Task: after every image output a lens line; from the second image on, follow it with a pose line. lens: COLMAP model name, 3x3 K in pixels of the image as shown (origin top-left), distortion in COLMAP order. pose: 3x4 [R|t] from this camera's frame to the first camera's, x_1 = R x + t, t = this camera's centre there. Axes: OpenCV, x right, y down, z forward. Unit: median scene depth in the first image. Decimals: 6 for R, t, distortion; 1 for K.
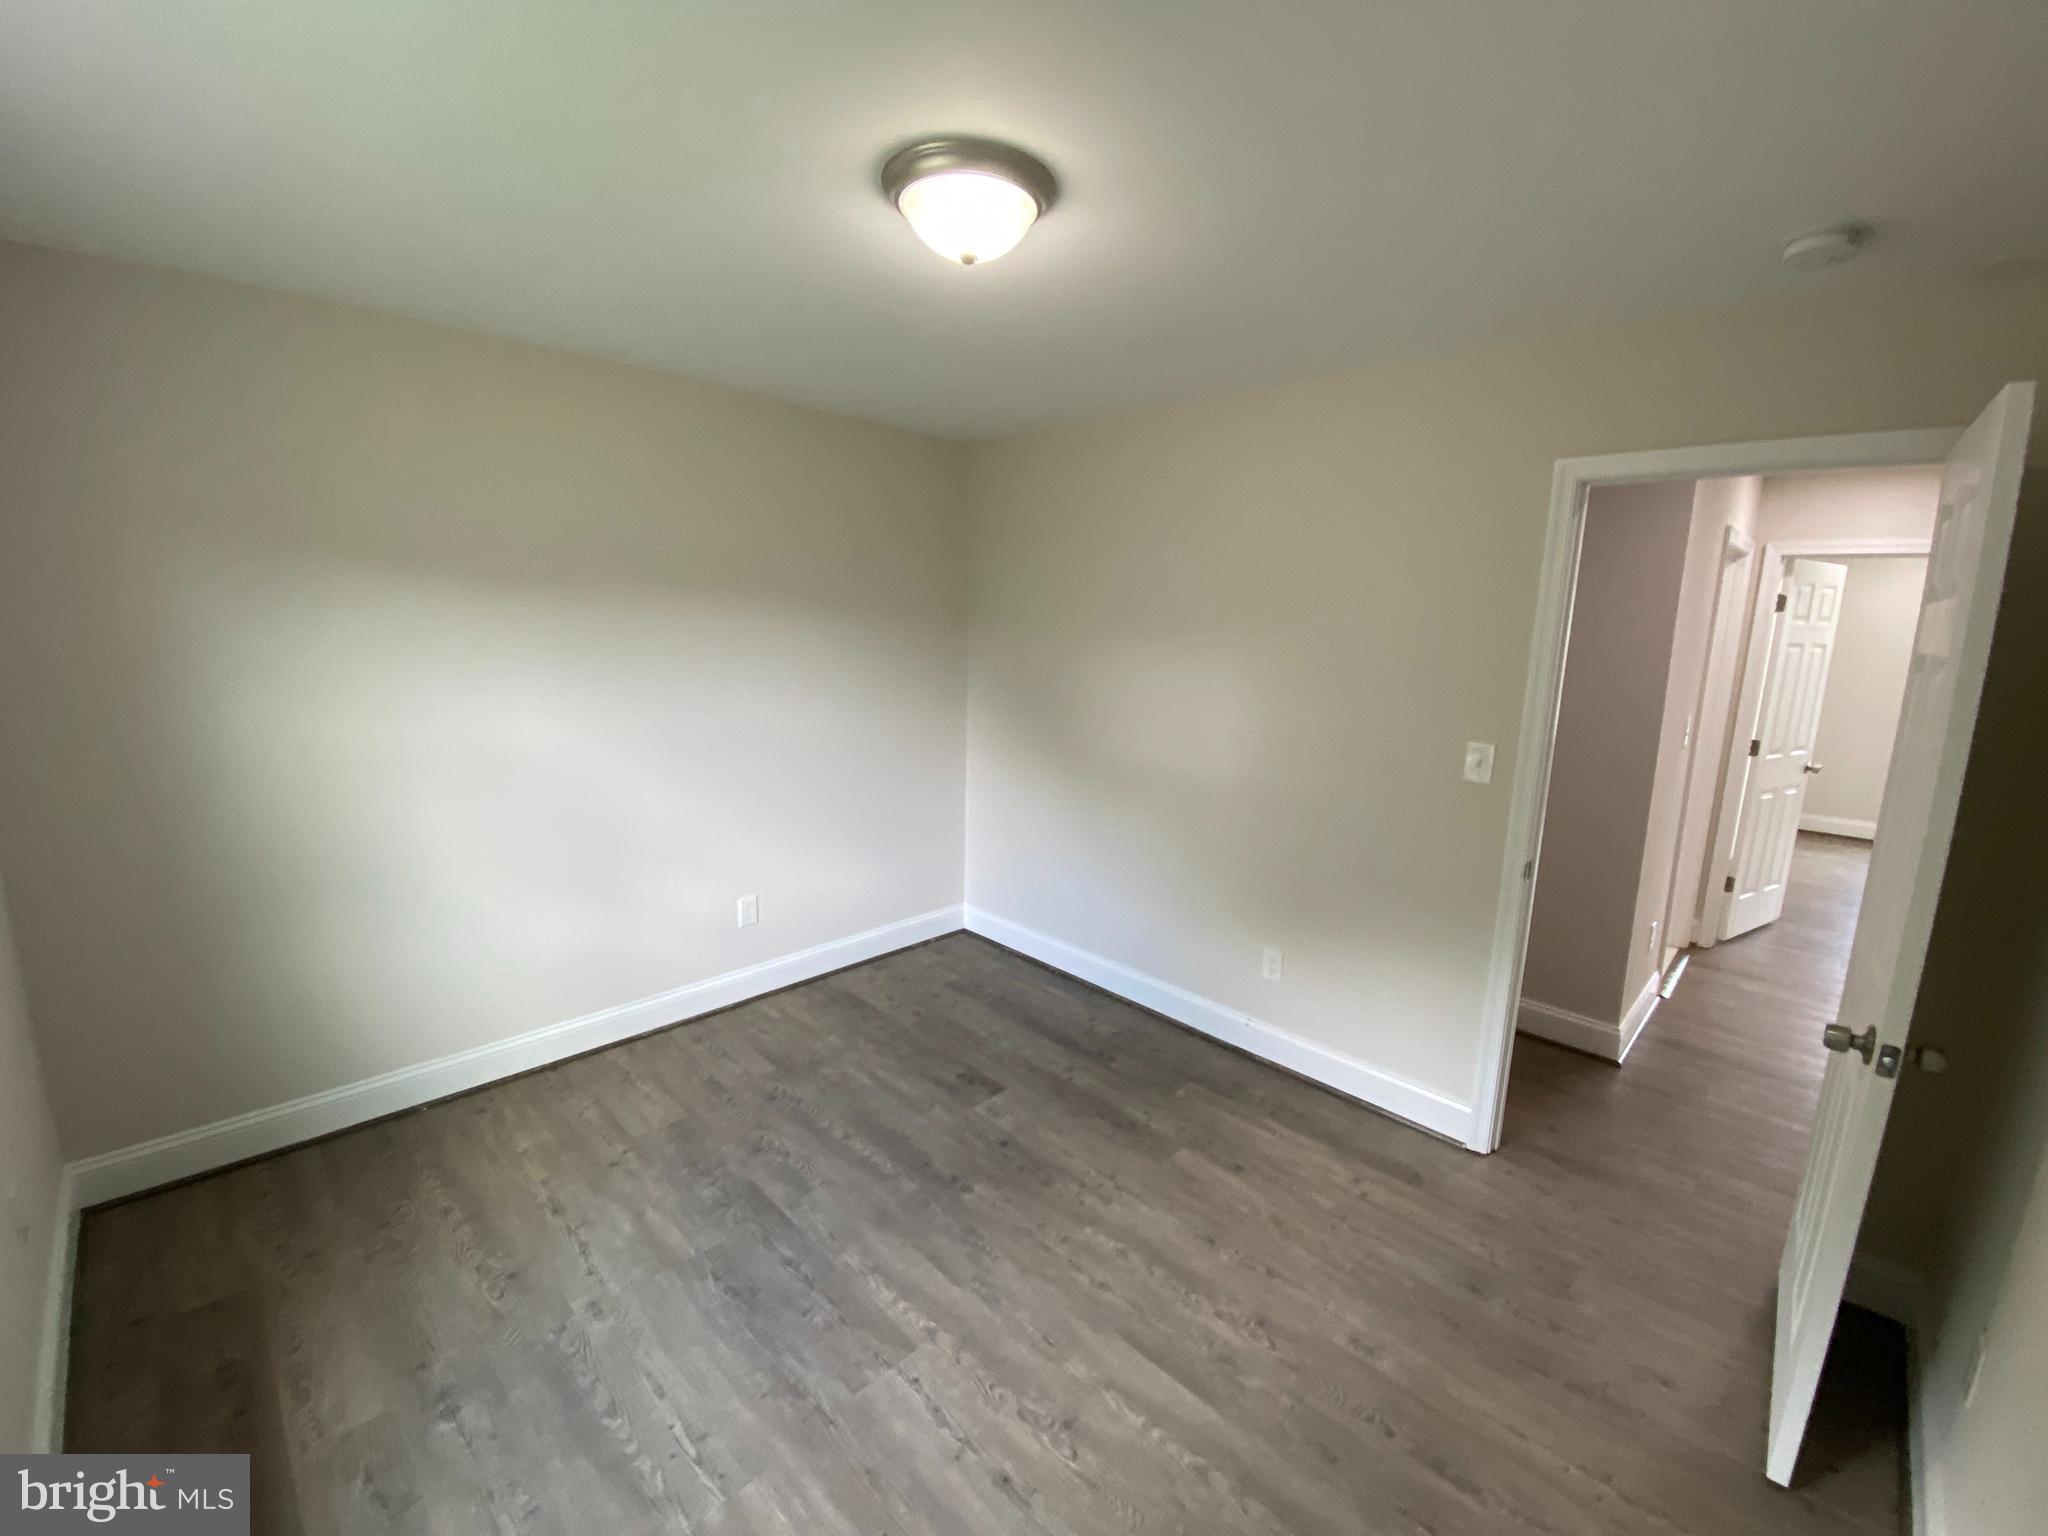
lens RADIAL K [[843.0, 0, 1041.1], [0, 843.0, 778.0], [0, 0, 1]] dist [0.023184, -0.012206]
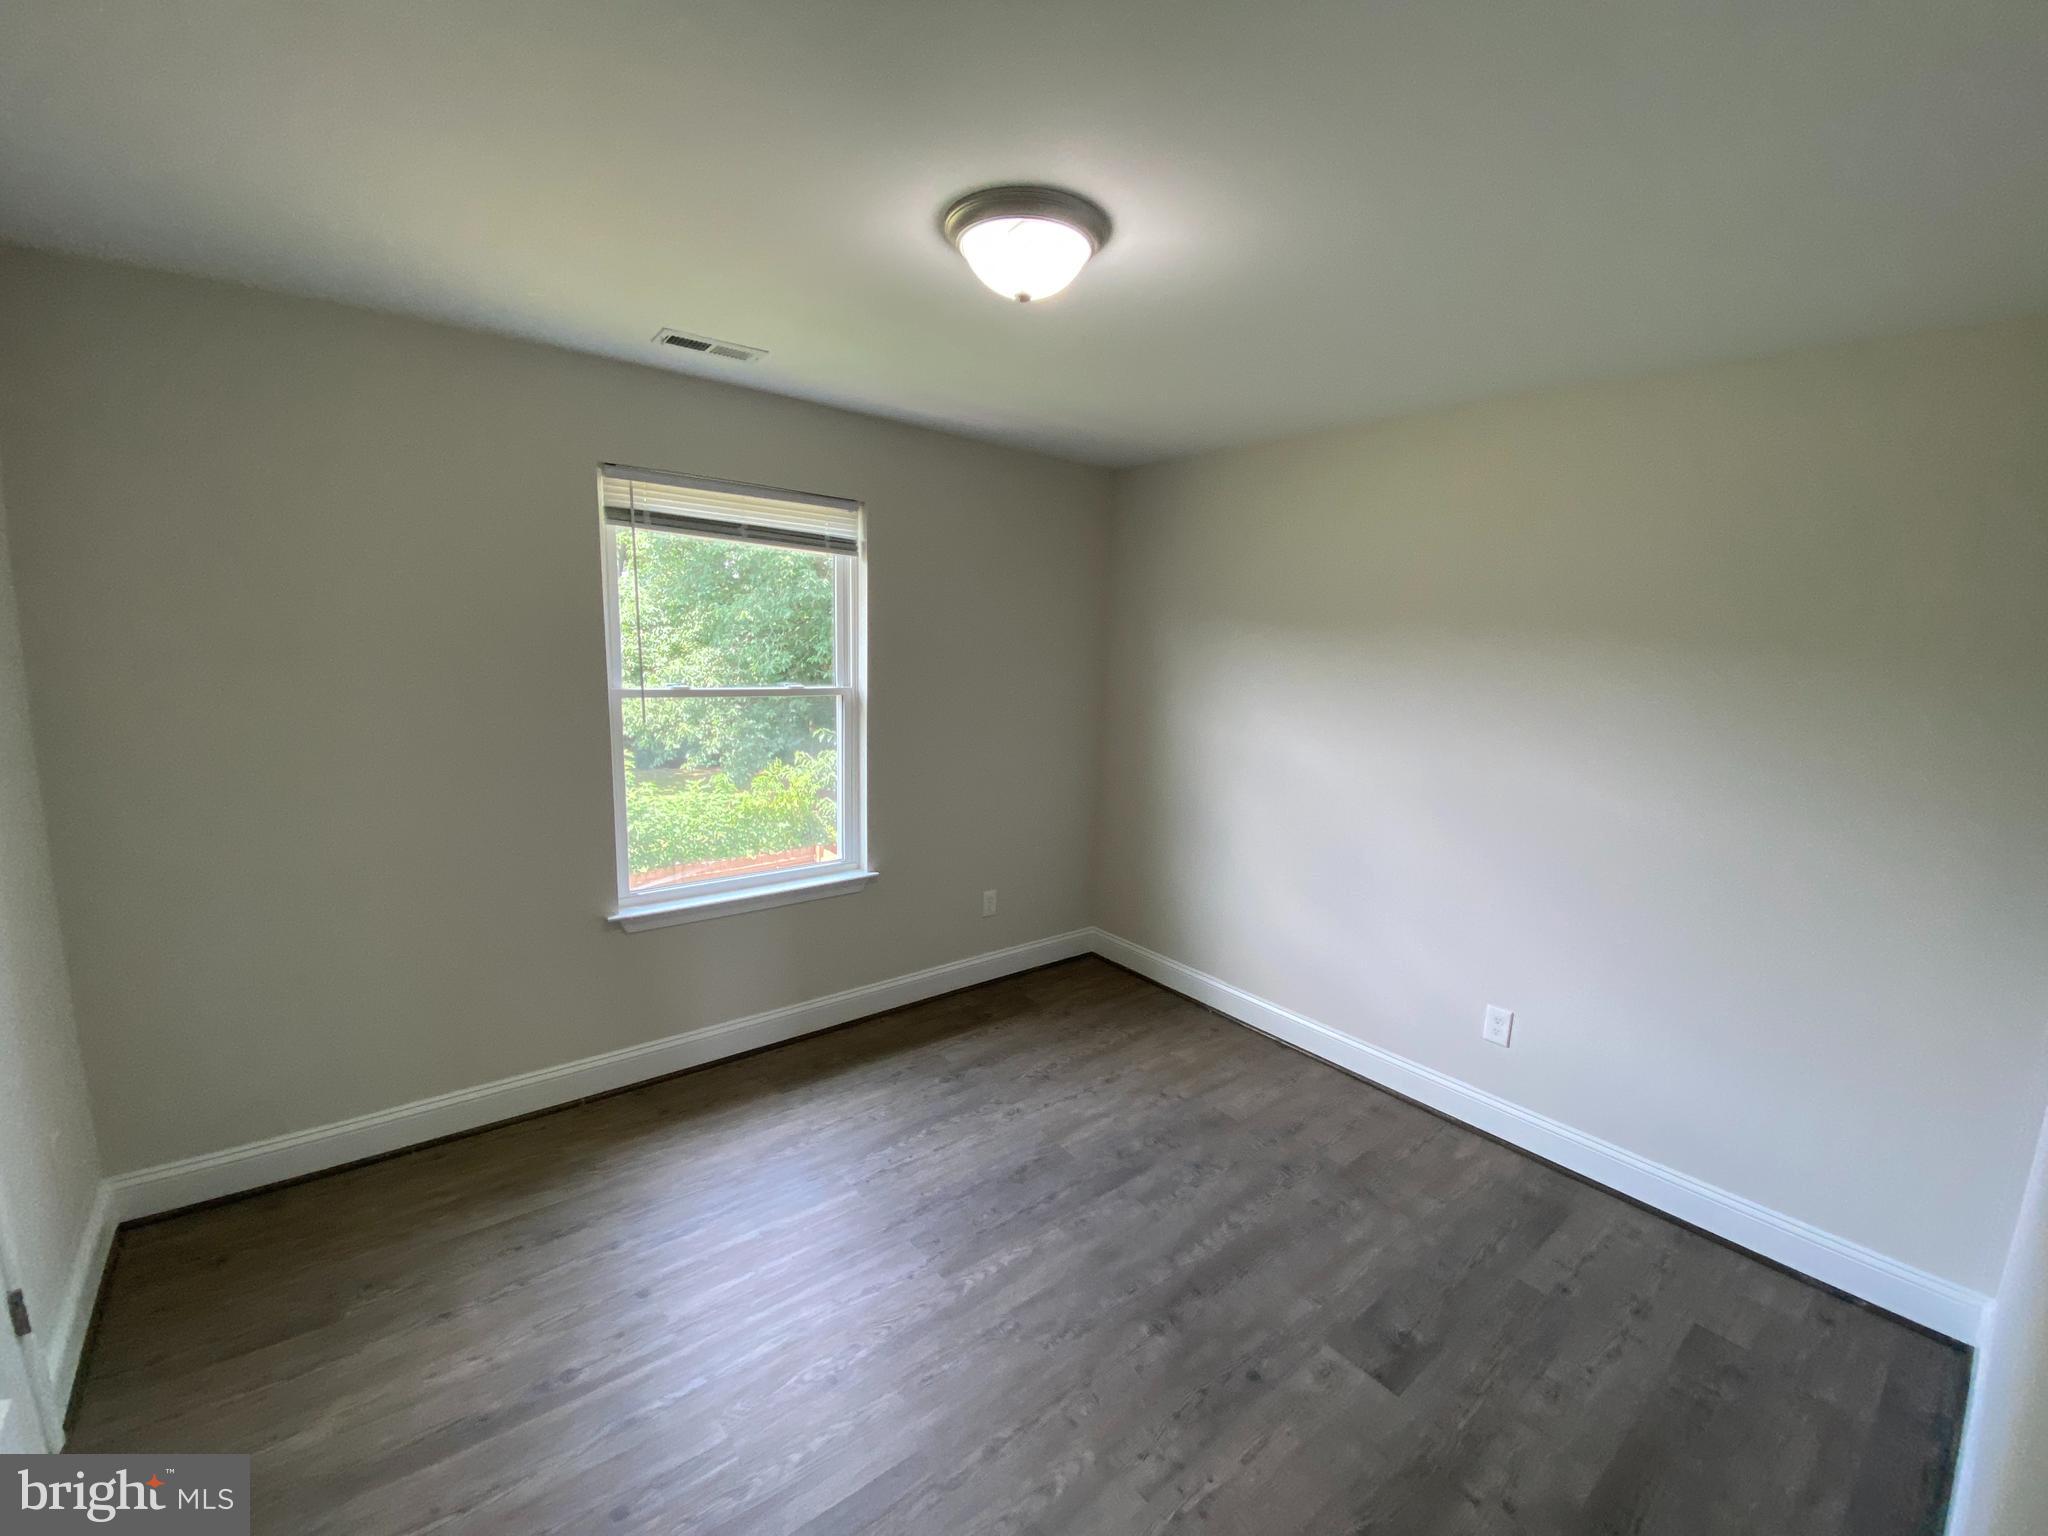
lens RADIAL K [[843.0, 0, 1013.9], [0, 843.0, 775.3], [0, 0, 1]] dist [0.023184, -0.012206]
pose [[-0.130643, 0.133730, -0.982369, 0.735550], [-0.226481, 0.960635, 0.160891, -0.150775], [0.965214, 0.243508, -0.095213, 0.880677]]
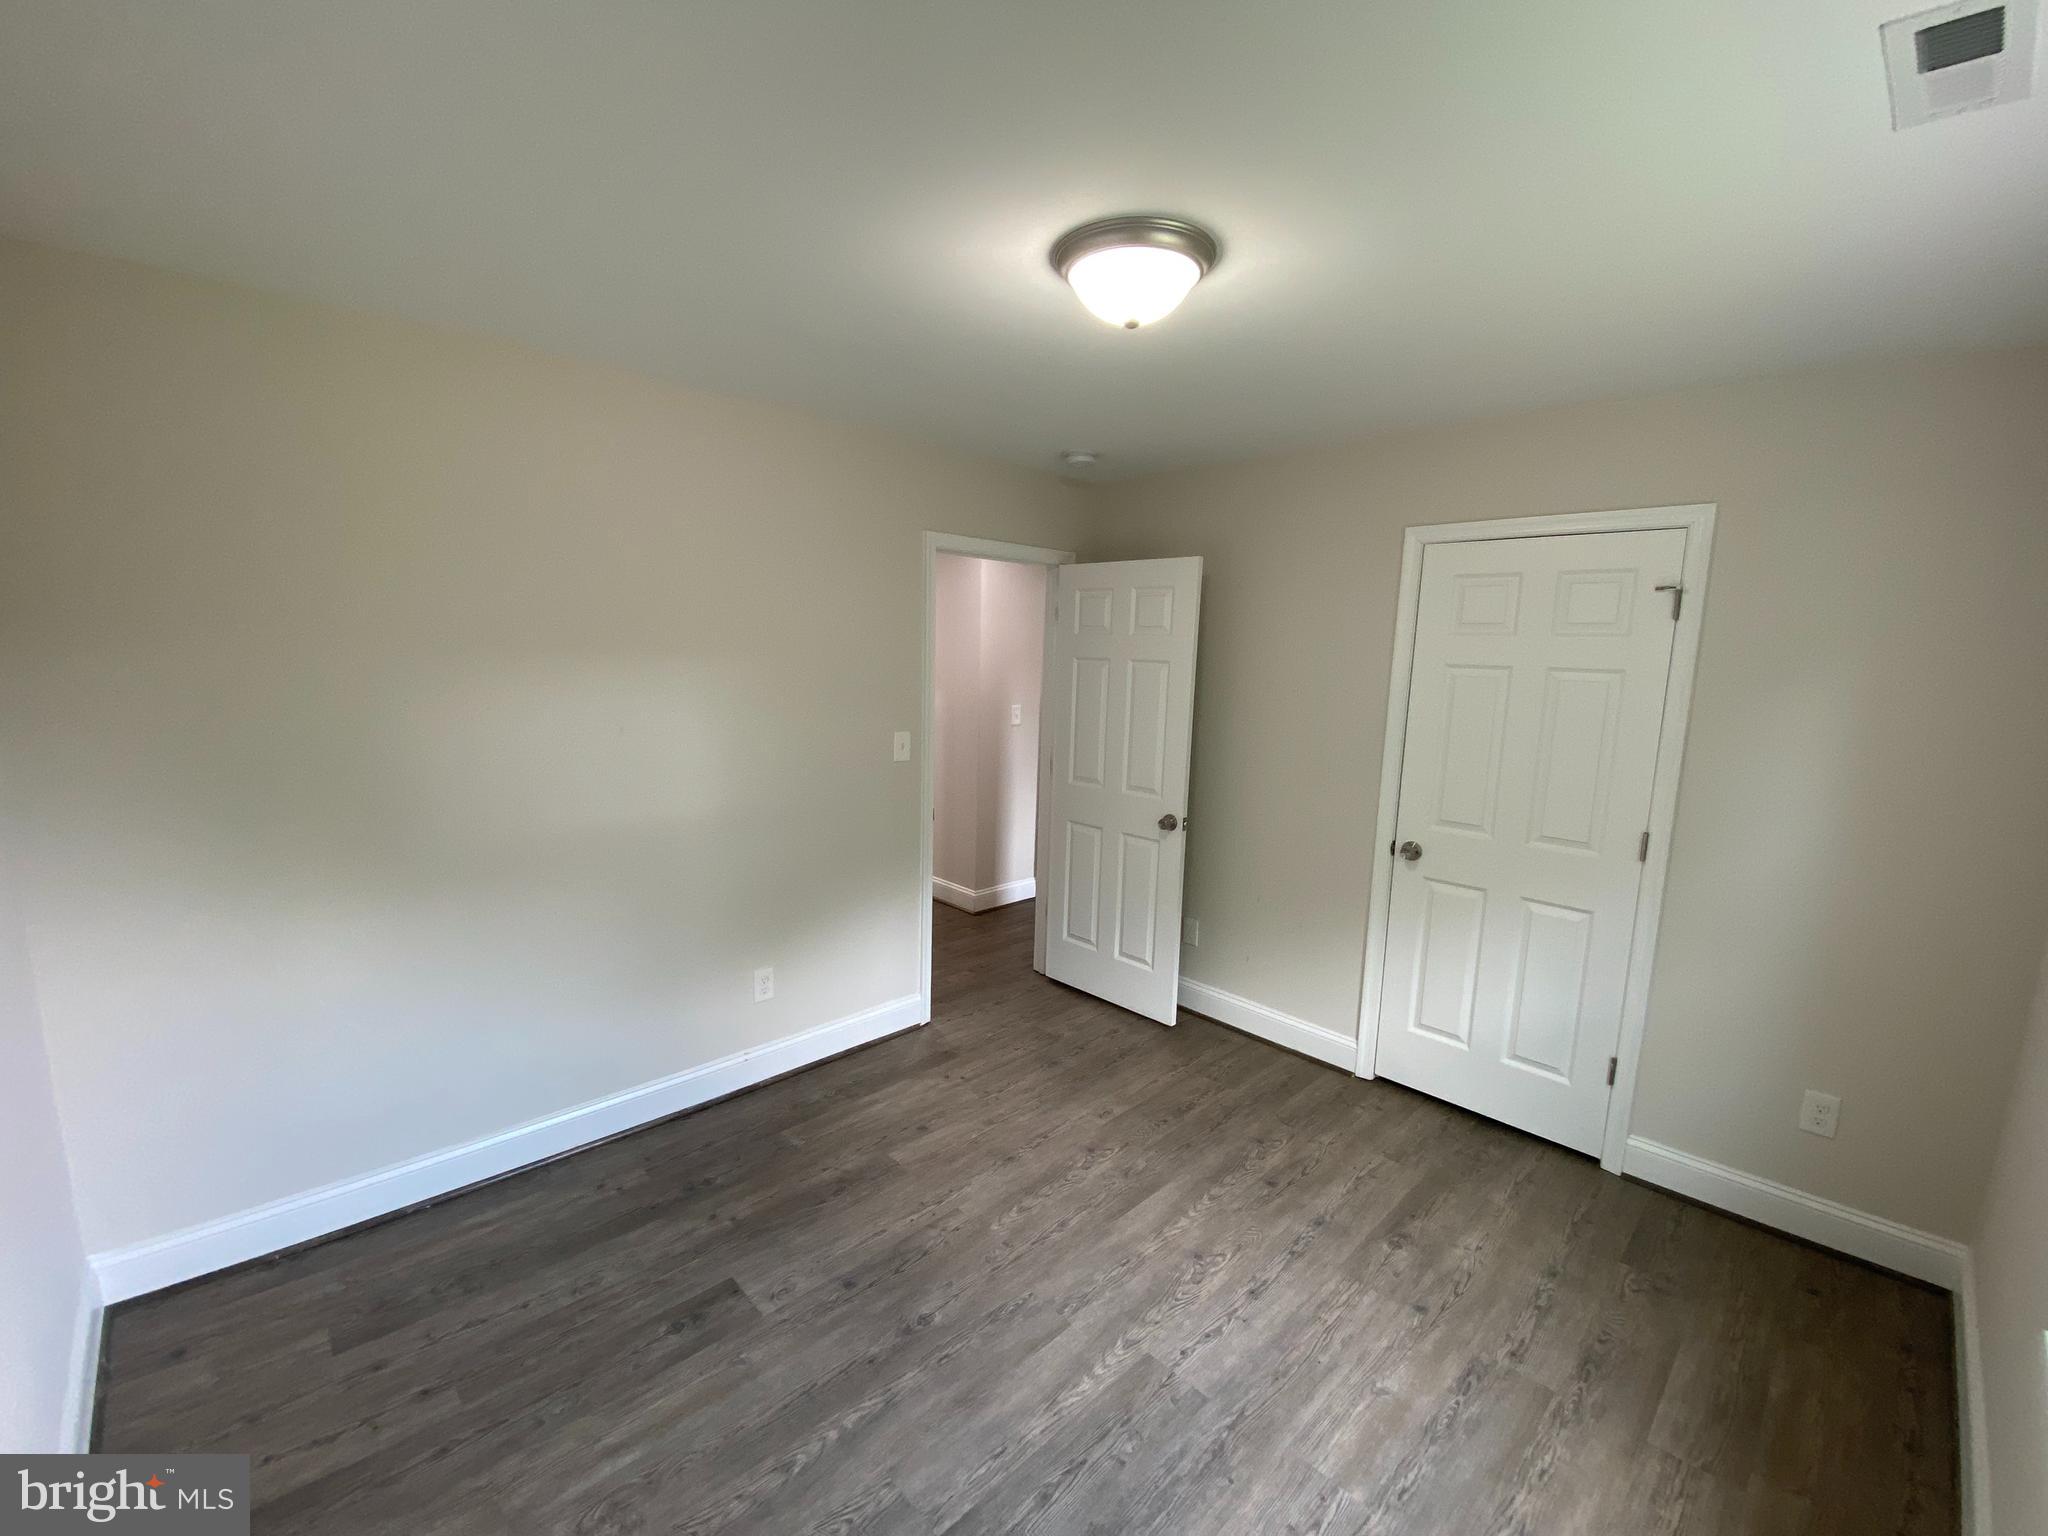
lens RADIAL K [[843.0, 0, 1014.9], [0, 843.0, 763.9], [0, 0, 1]] dist [0.023184, -0.012206]
pose [[0.041802, -0.165781, 0.985276, -0.903495], [0.165358, 0.973687, 0.156816, -0.192469], [-0.985347, 0.156368, 0.068115, 0.831127]]
